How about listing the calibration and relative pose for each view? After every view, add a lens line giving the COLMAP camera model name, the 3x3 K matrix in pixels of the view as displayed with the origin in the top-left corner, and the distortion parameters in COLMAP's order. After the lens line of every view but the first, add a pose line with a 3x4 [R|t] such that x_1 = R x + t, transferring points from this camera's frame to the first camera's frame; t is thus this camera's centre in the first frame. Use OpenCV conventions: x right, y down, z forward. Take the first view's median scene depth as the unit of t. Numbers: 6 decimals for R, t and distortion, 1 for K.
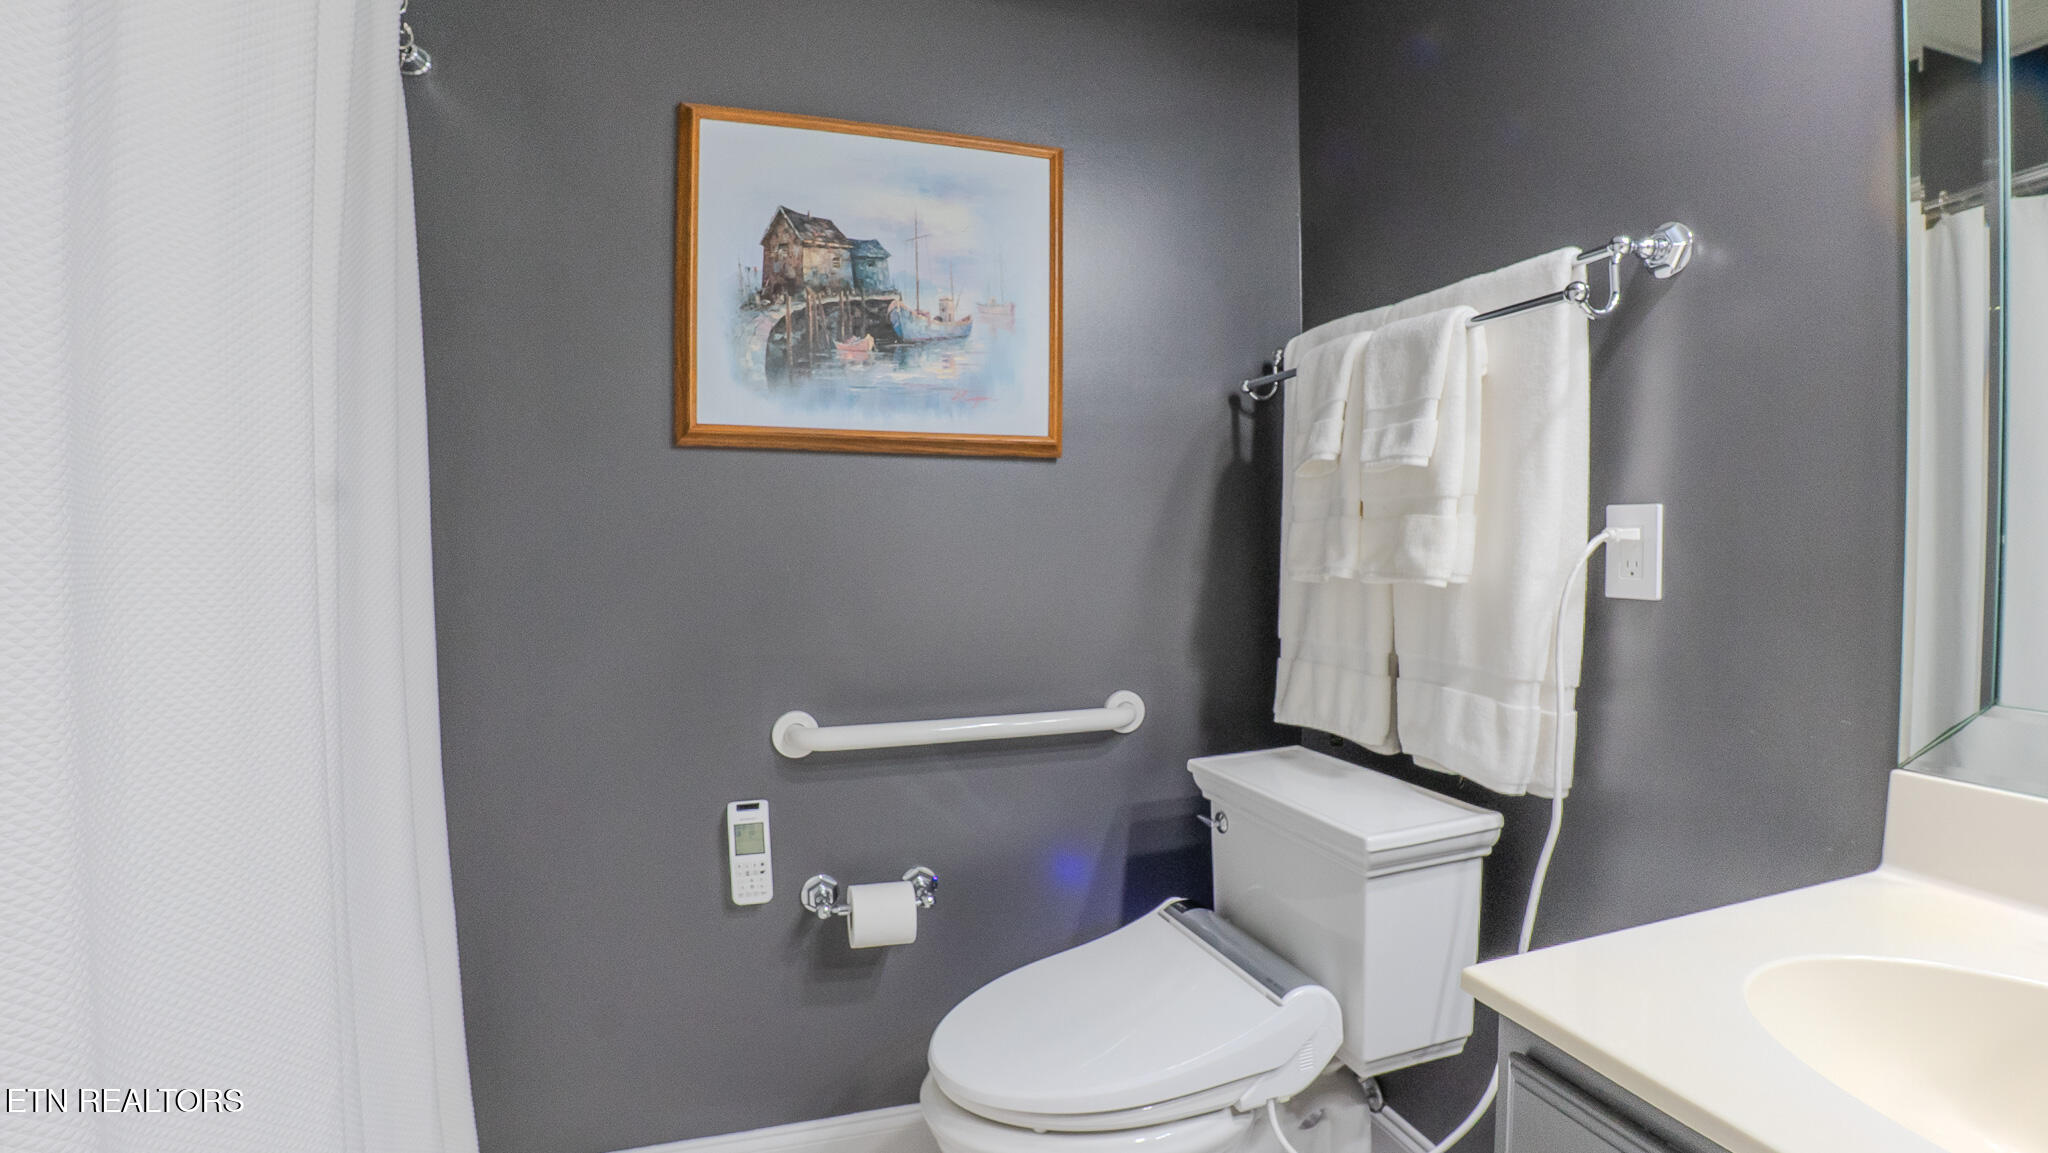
lens RADIAL K [[968.1, 0, 1024.0], [0, 968.1, 576.5], [0, 0, 1]] dist [-0.094068, 0.024672]
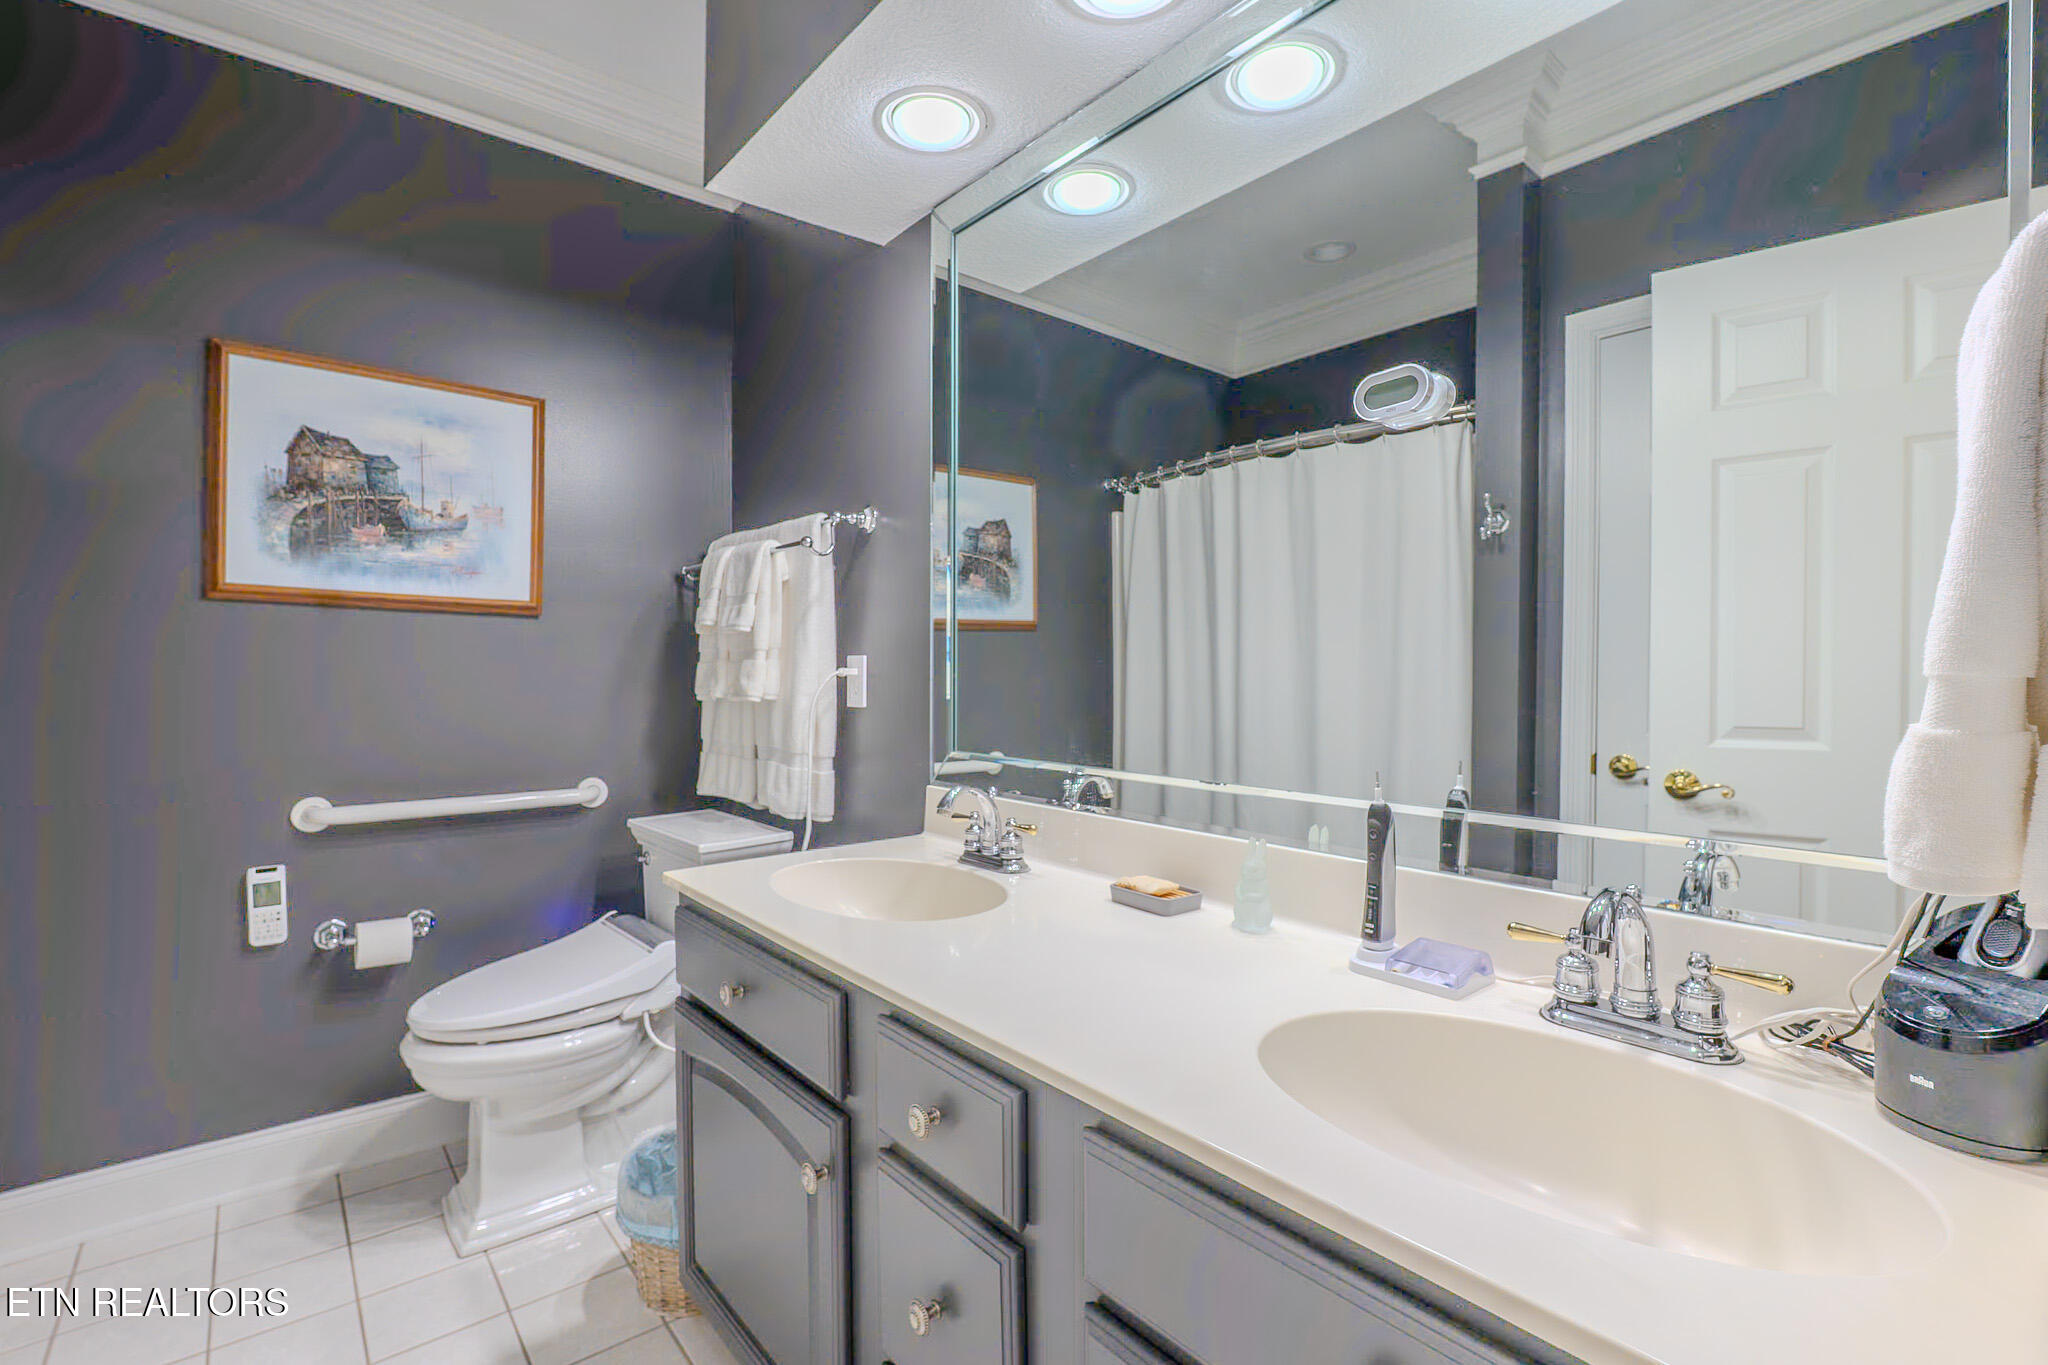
lens RADIAL K [[930.8, 0, 1021.0], [0, 930.8, 679.9], [0, 0, 1]] dist [-0.006269, 0.000095]
pose [[0.925805, 0.007232, 0.377932, 0.196164], [0.005058, 0.999490, -0.031516, 0.022346], [-0.377968, 0.031089, 0.925297, -0.605507]]
